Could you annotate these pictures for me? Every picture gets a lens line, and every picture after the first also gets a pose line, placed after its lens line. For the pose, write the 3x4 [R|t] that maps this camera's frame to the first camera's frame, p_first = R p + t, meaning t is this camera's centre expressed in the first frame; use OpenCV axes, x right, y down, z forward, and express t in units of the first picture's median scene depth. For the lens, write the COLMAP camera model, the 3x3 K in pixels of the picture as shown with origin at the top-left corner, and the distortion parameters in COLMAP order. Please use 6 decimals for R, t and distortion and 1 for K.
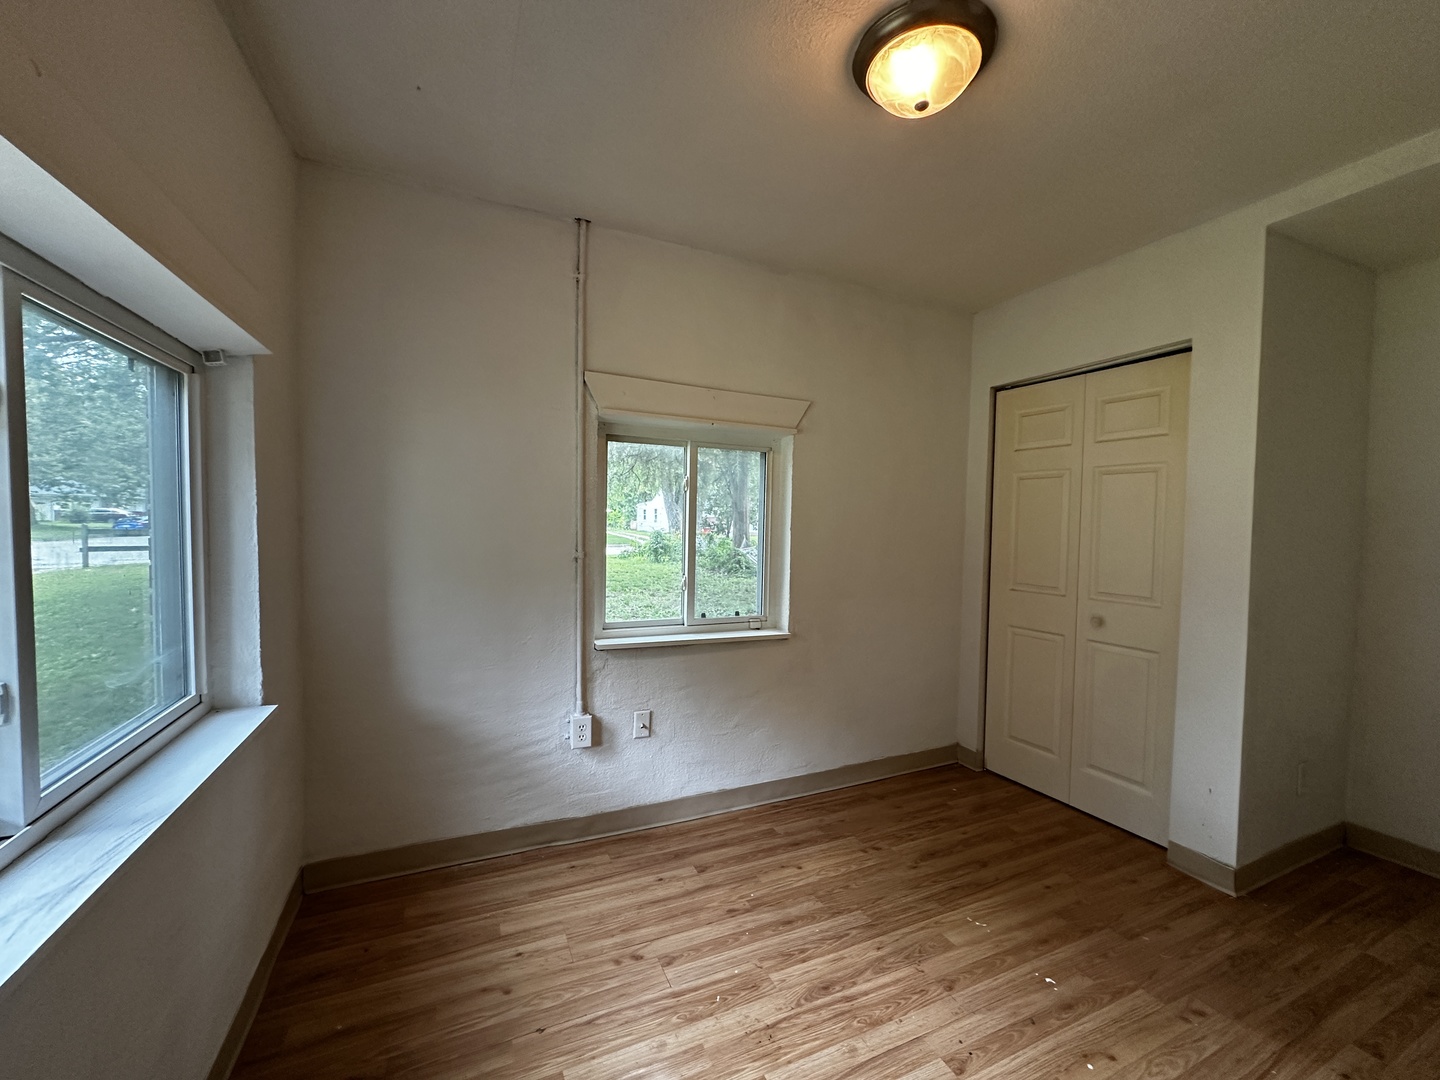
lens RADIAL K [[575.5, 0, 717.8], [0, 575.5, 541.1], [0, 0, 1]] dist [-0.001442, 0.000709]
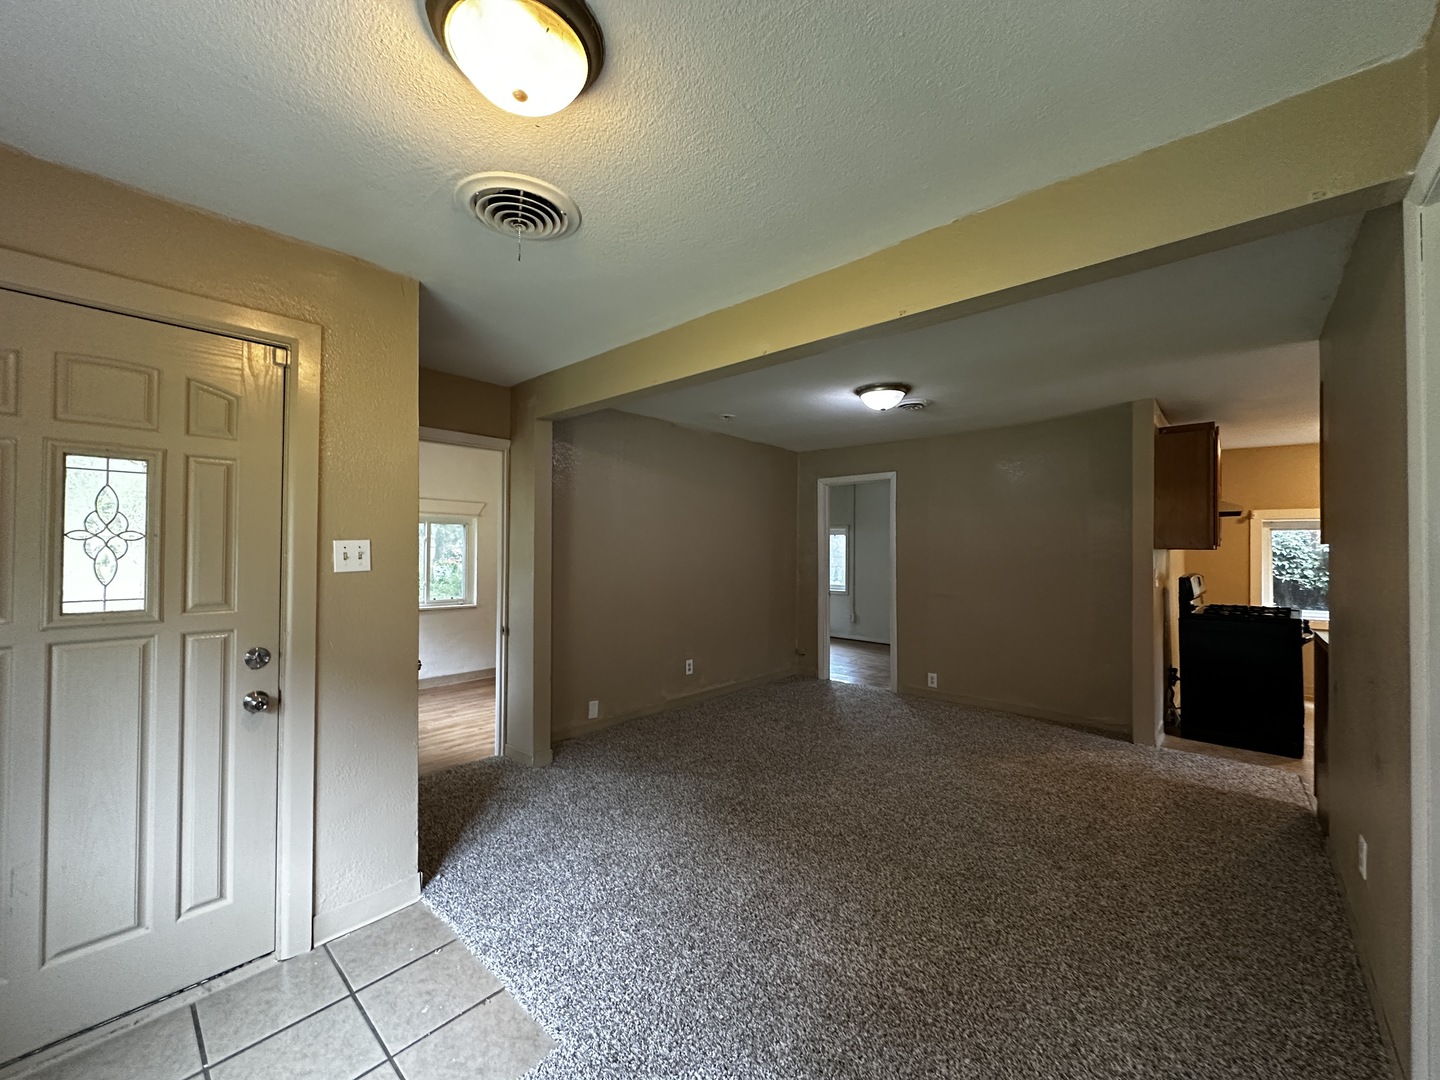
lens RADIAL K [[575.5, 0, 719.5], [0, 575.5, 542.3], [0, 0, 1]] dist [-0.001442, 0.000709]
pose [[0.916610, -0.010103, 0.399655, 0.097263], [0.028043, 0.998843, -0.039068, 0.030053], [-0.398798, 0.047018, 0.915832, -1.459553]]
